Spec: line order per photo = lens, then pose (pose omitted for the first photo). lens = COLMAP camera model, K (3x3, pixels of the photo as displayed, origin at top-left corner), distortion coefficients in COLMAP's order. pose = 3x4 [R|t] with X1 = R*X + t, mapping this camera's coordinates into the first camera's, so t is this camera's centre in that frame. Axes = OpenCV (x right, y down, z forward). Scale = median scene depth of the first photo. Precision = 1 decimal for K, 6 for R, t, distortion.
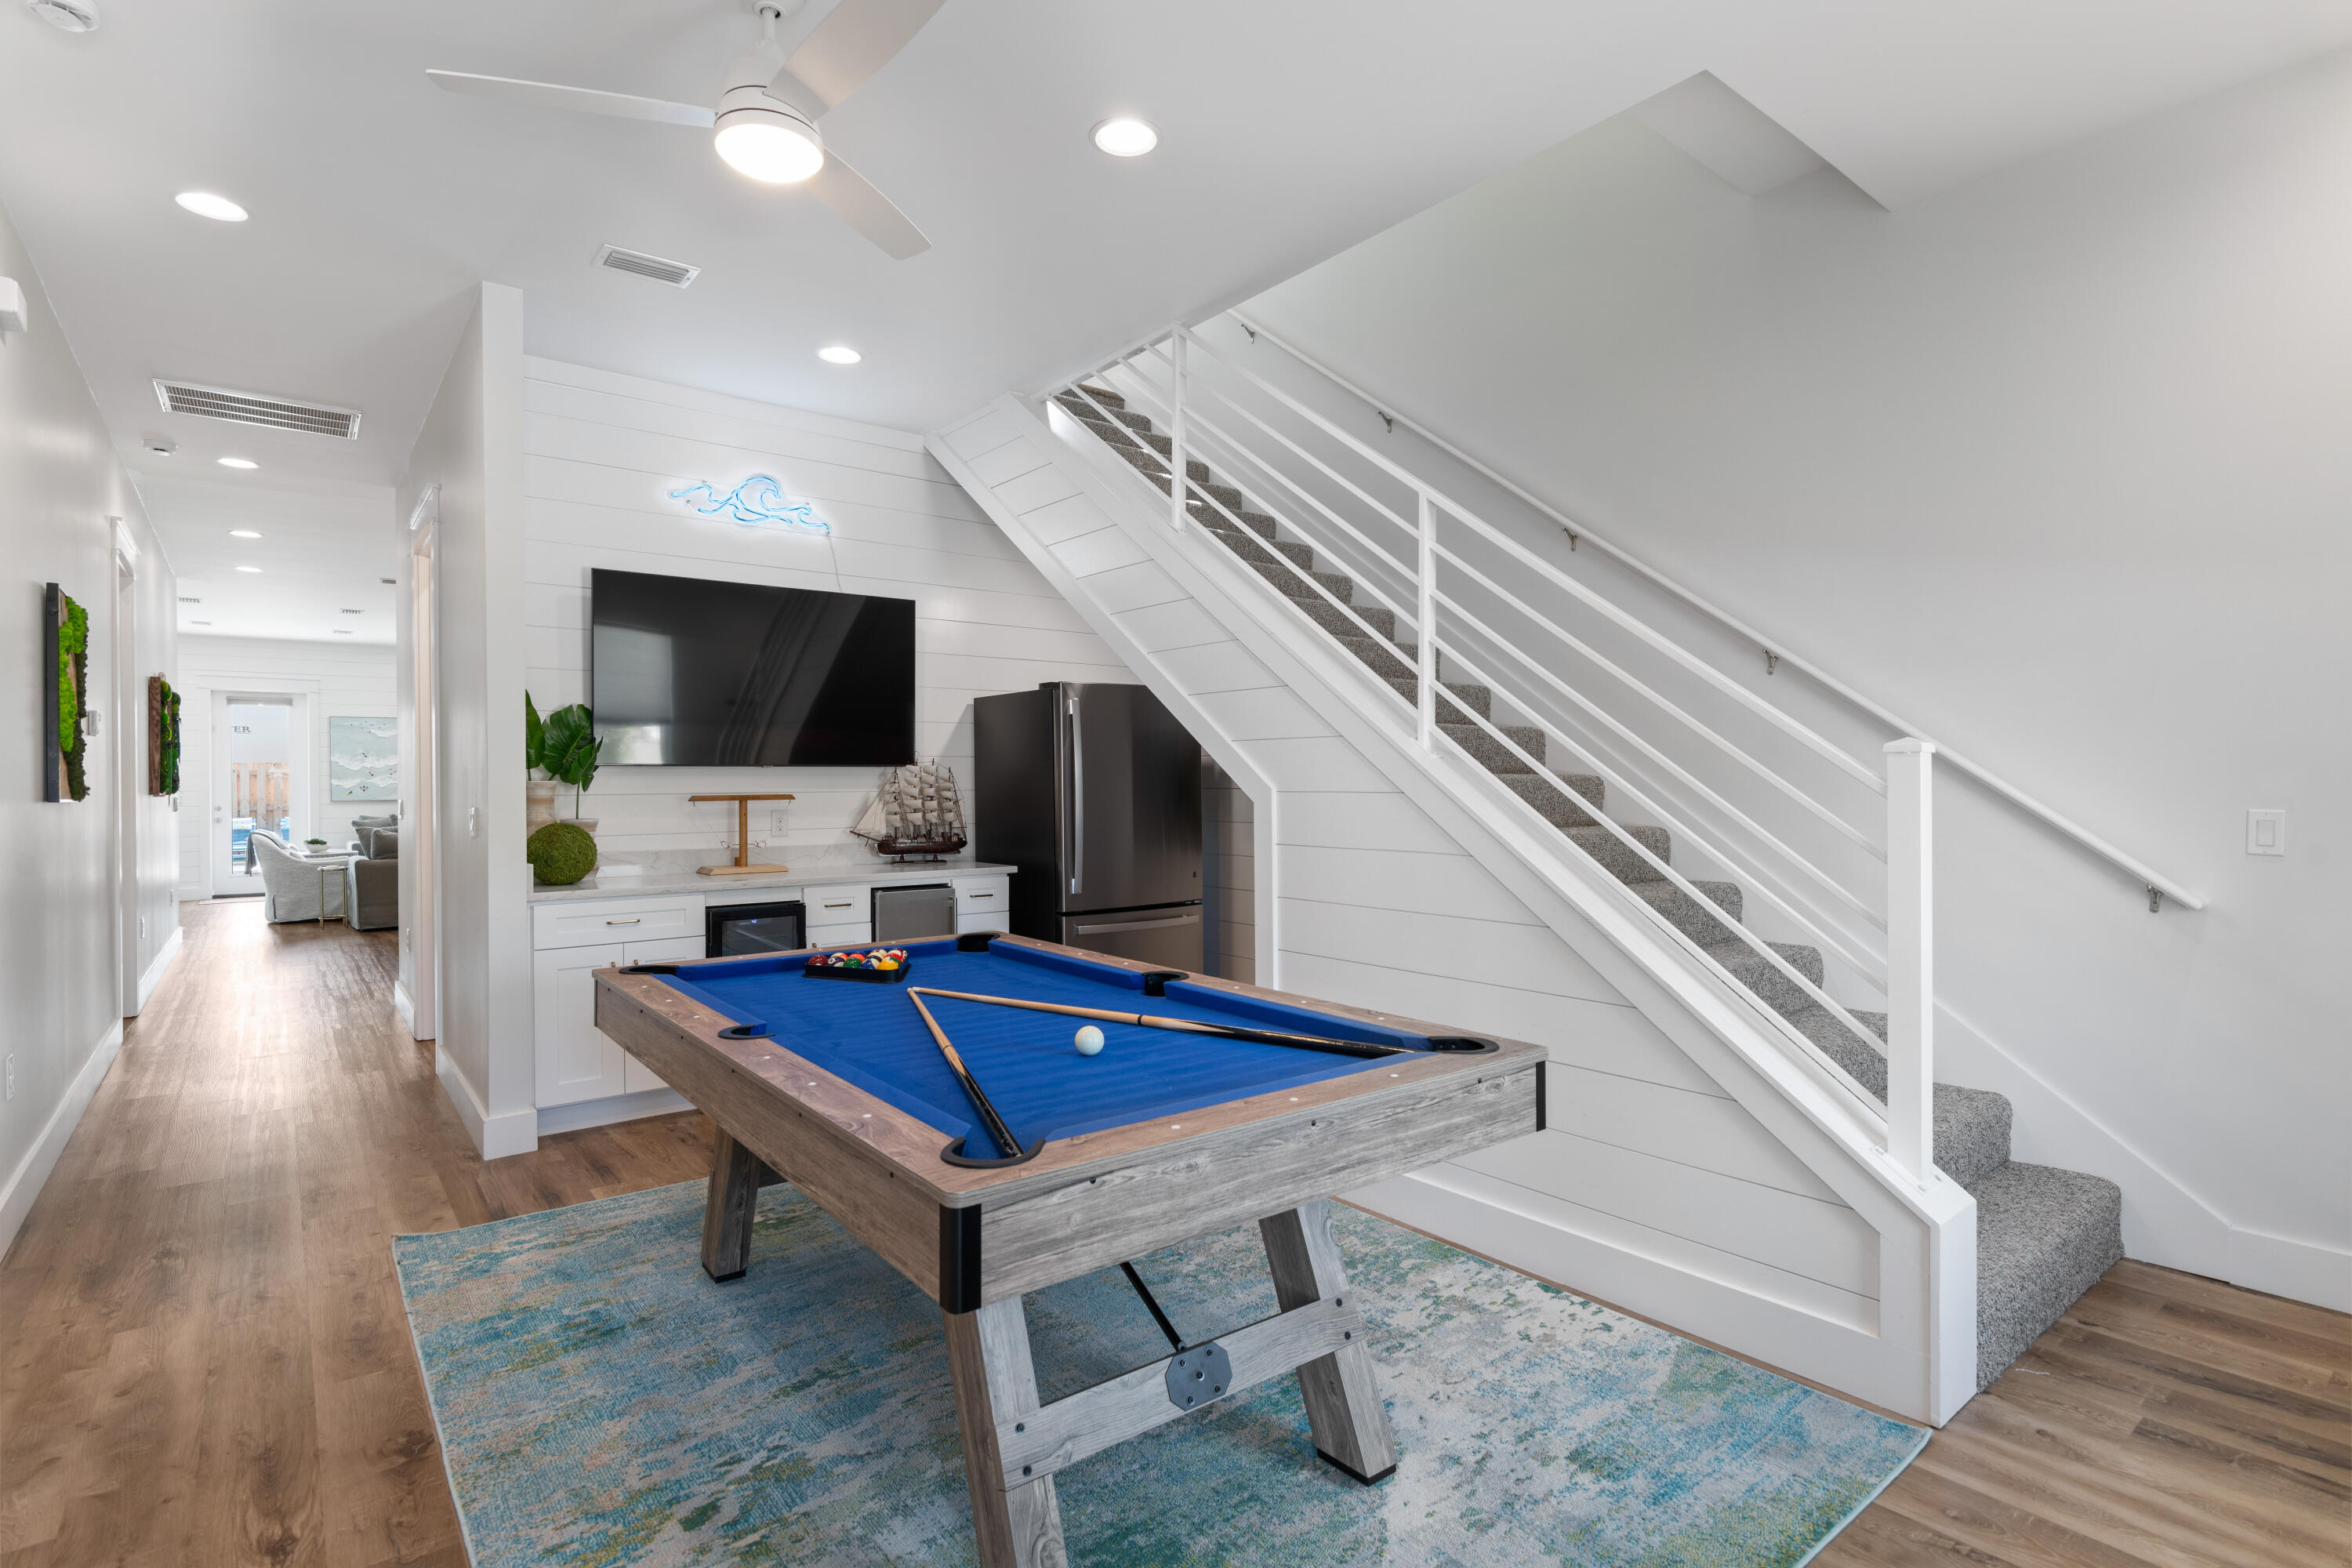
lens RADIAL K [[1152.5, 0, 1185.2], [0, 1152.5, 781.4], [0, 0, 1]] dist [0.004808, 0.001628]
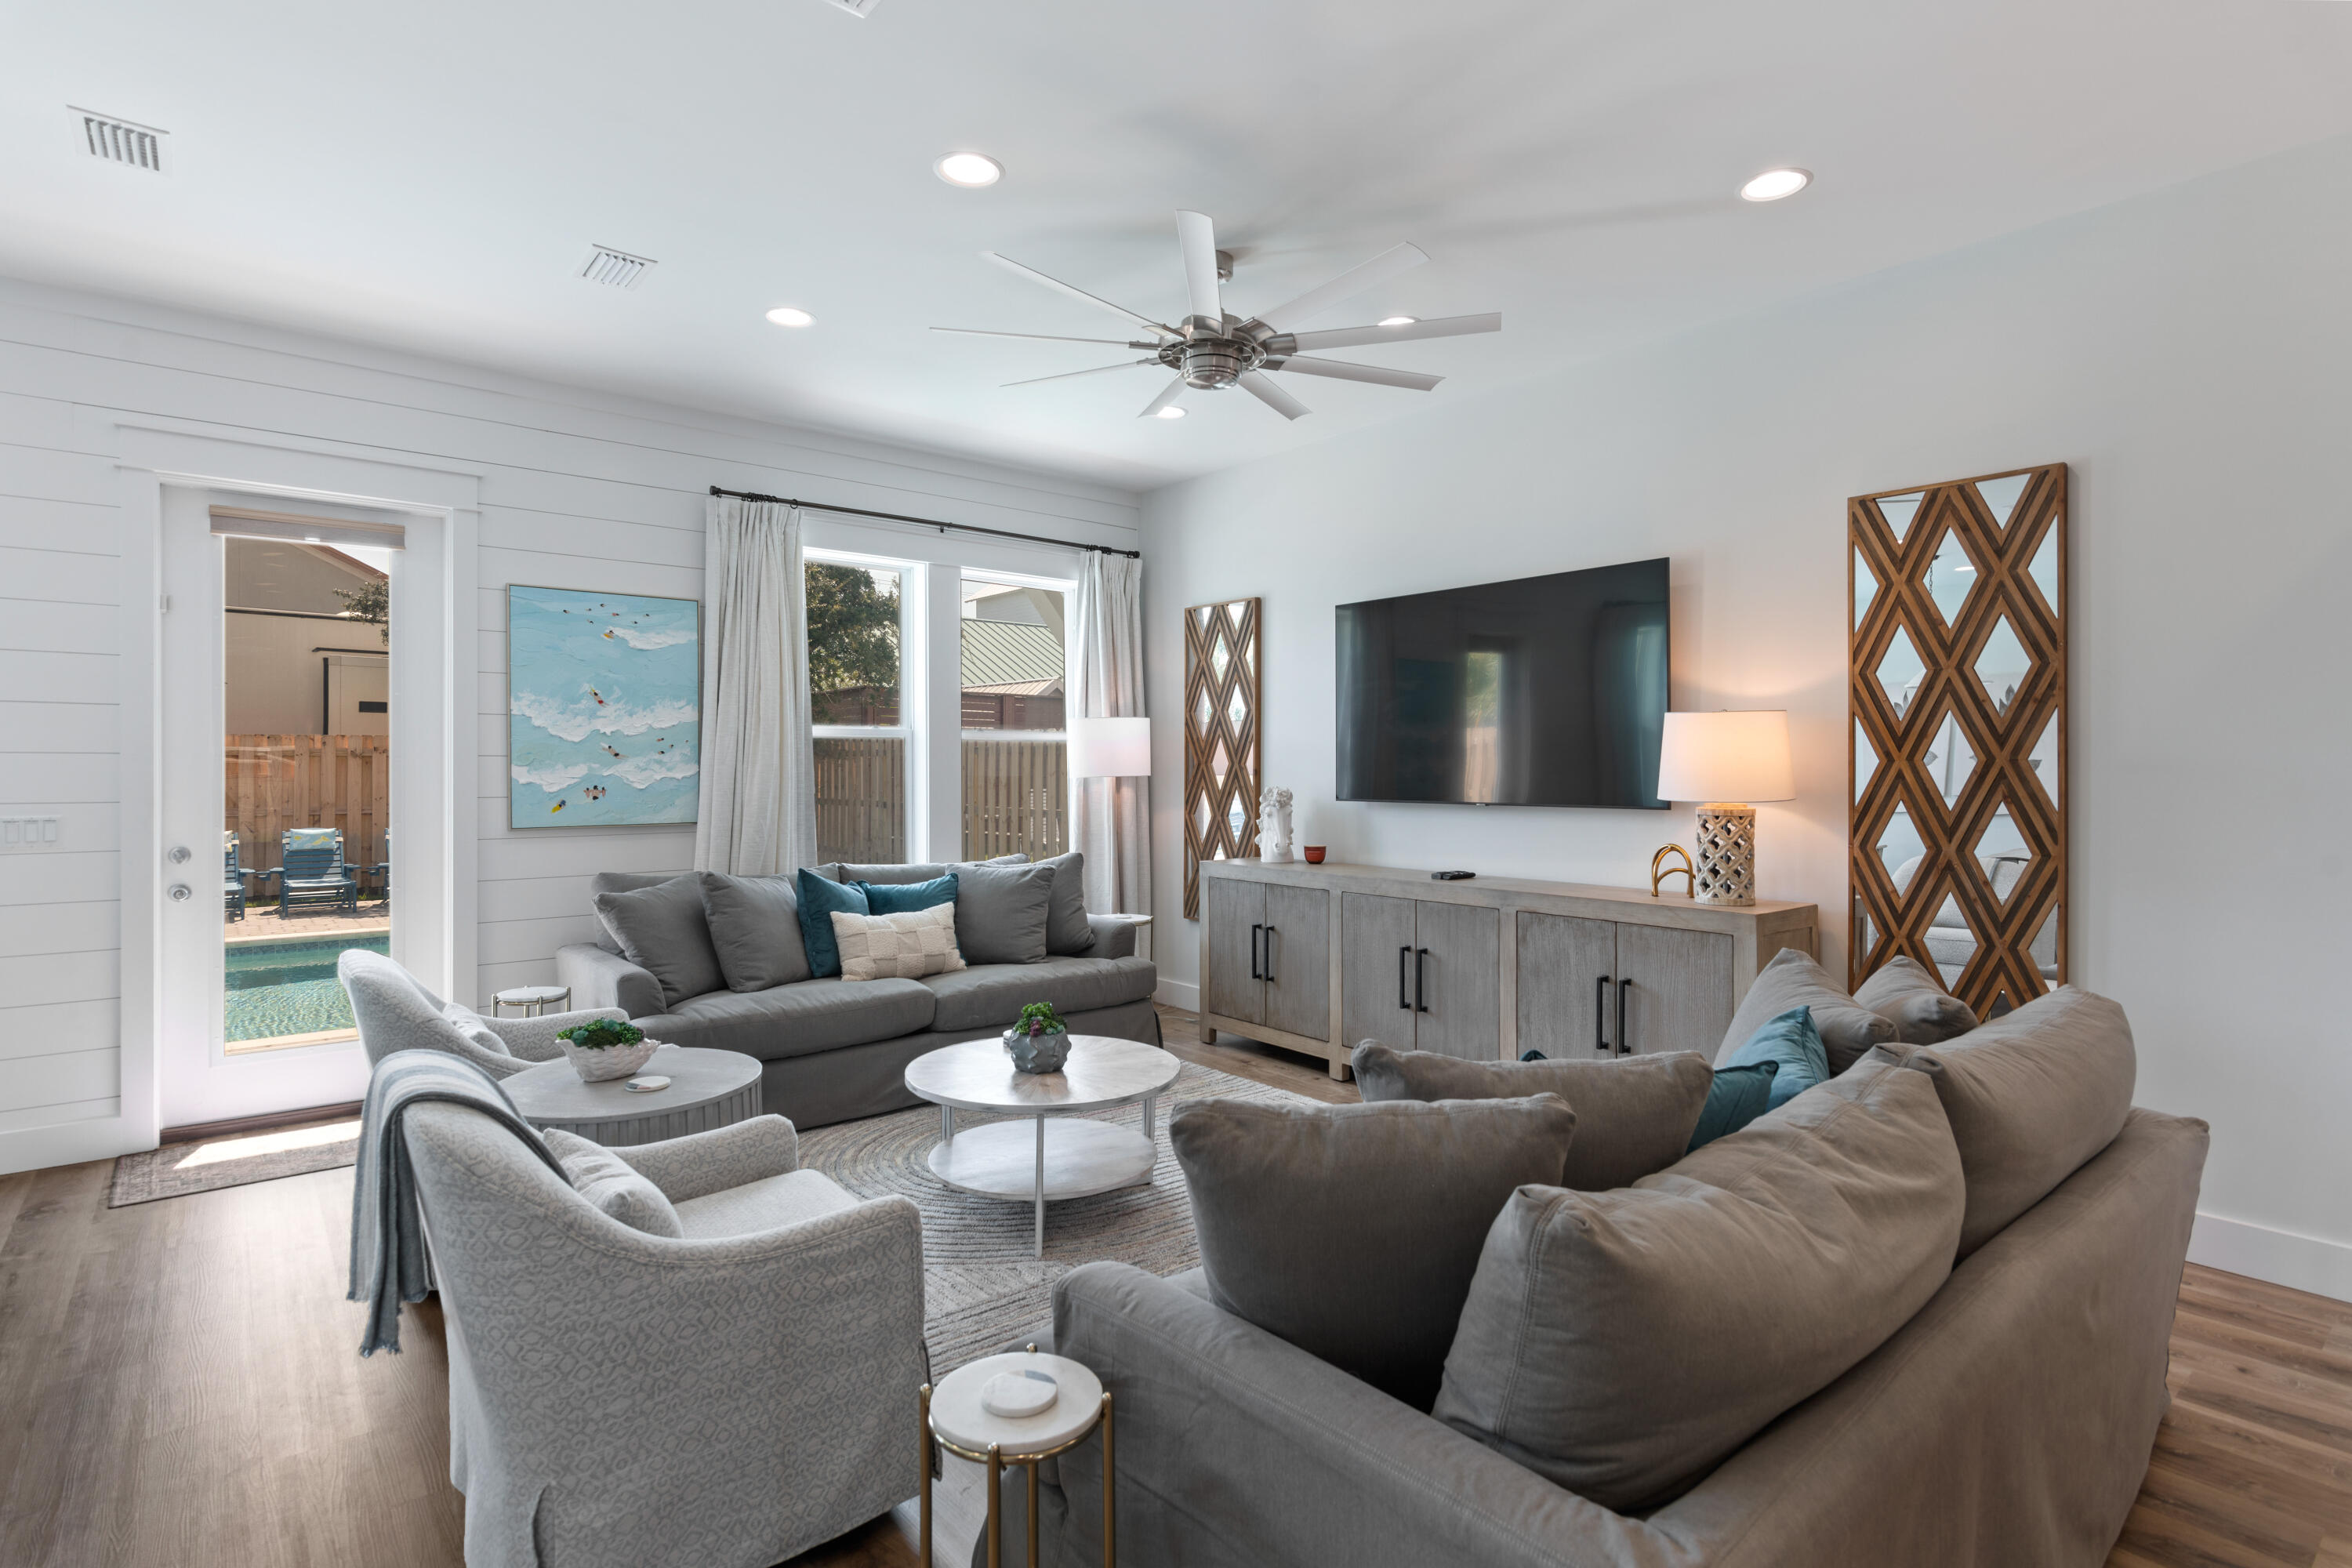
lens RADIAL K [[1152.5, 0, 1182.2], [0, 1152.5, 769.8], [0, 0, 1]] dist [0.004808, 0.001628]
pose [[0.999803, 0.003496, 0.019540, -0.537373], [-0.003593, 0.999981, 0.004933, -0.003224], [-0.019522, -0.005002, 0.999797, 0.641368]]
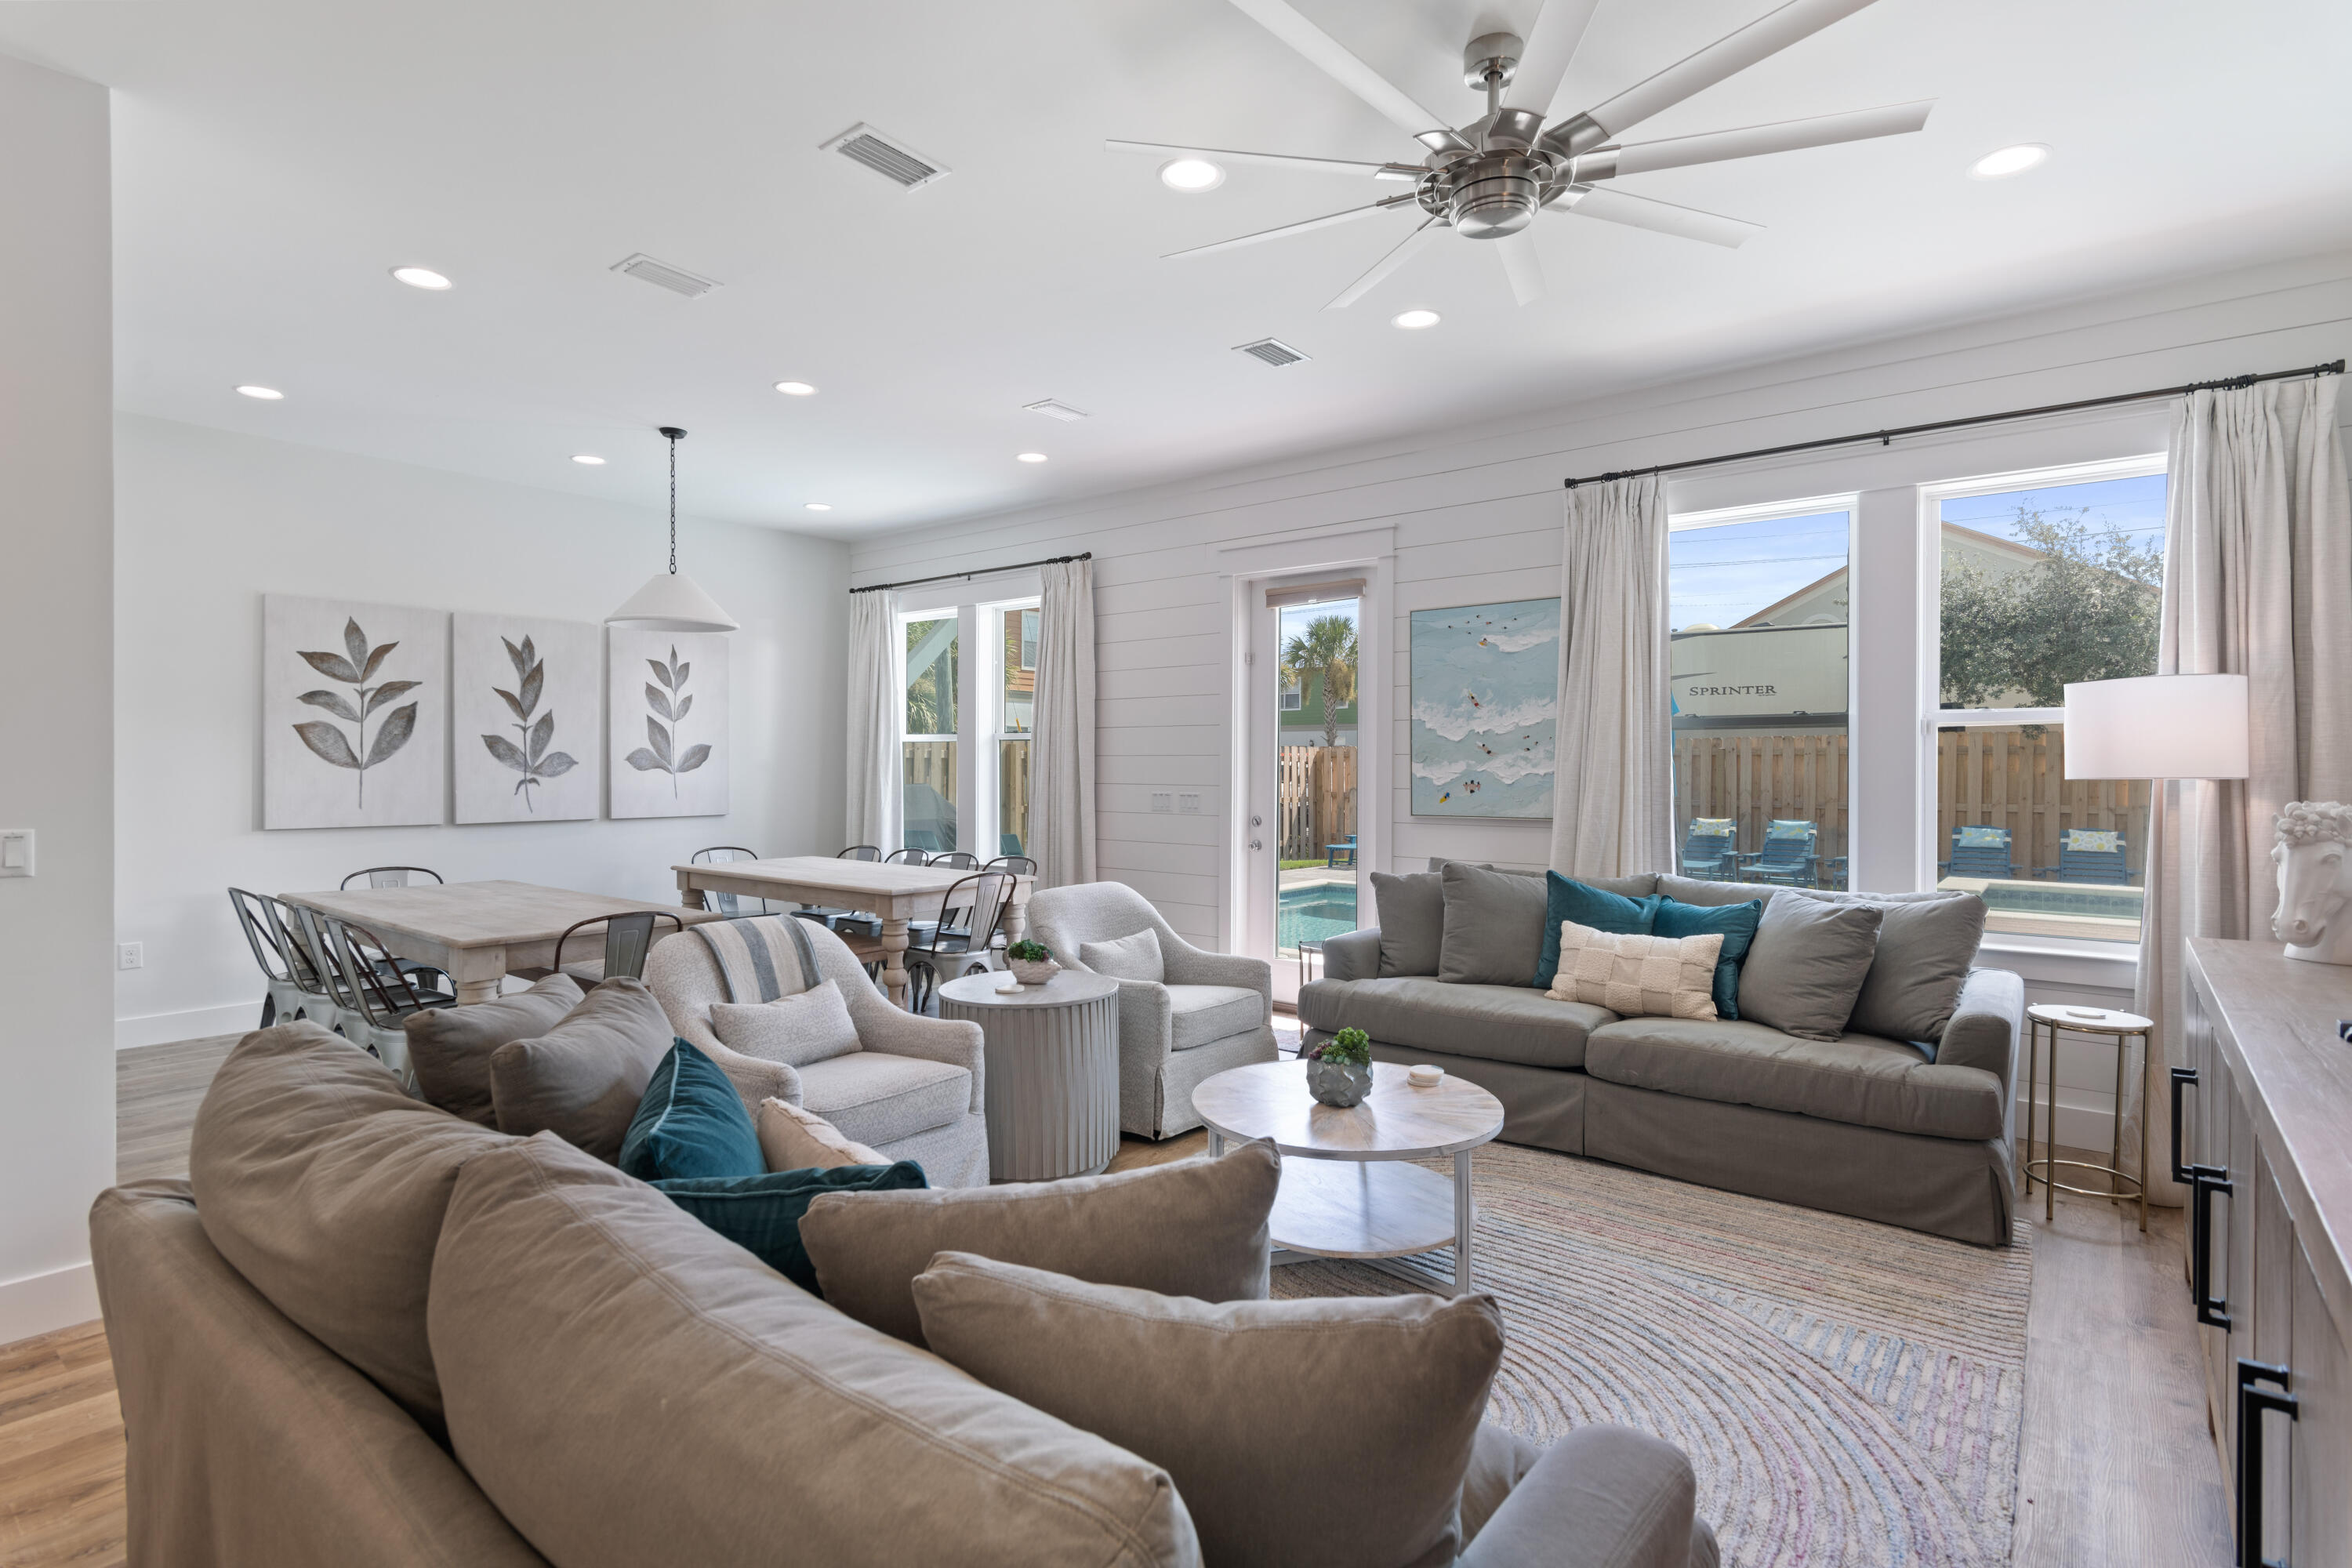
lens RADIAL K [[1152.5, 0, 1190.5], [0, 1152.5, 780.7], [0, 0, 1]] dist [0.004808, 0.001628]
pose [[0.231874, 0.015602, -0.972621, -0.349719], [0.001526, 0.999864, 0.016402, -0.002442], [0.972745, -0.005288, 0.231818, 0.816143]]
